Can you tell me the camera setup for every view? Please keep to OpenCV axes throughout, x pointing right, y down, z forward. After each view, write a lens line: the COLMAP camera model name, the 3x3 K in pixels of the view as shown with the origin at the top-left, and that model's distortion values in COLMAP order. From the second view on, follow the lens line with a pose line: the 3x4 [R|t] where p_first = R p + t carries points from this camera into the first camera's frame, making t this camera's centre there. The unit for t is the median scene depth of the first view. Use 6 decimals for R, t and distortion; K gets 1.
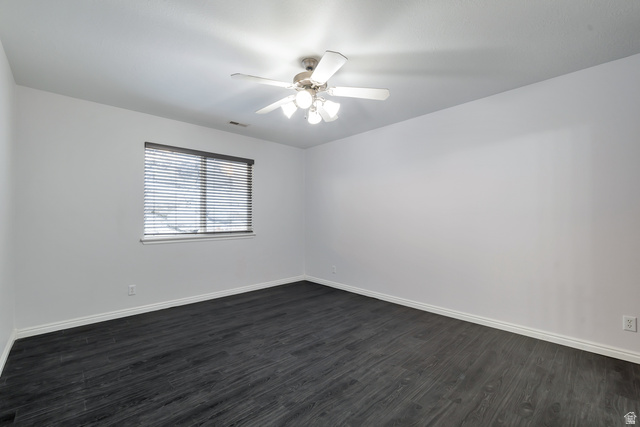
lens RADIAL K [[274.7, 0, 320.1], [0, 274.7, 216.3], [0, 0, 1]] dist [-0.004689, 0.000030]
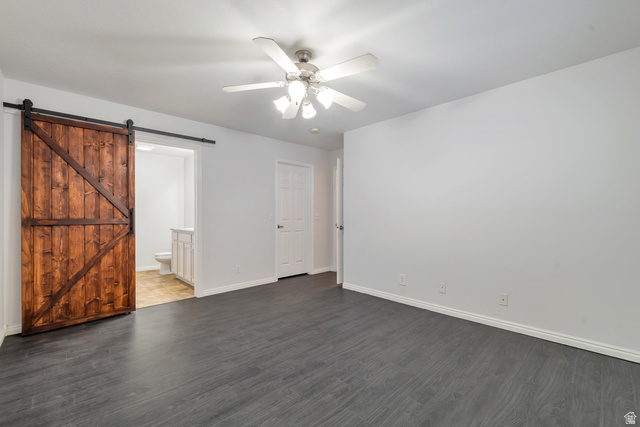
lens RADIAL K [[274.7, 0, 320.0], [0, 274.7, 214.0], [0, 0, 1]] dist [-0.004689, 0.000030]
pose [[-0.999994, 0.002892, -0.001824, -0.094797], [0.002911, 0.999944, -0.010149, 0.018920], [0.001794, -0.010154, -0.999947, 2.024744]]
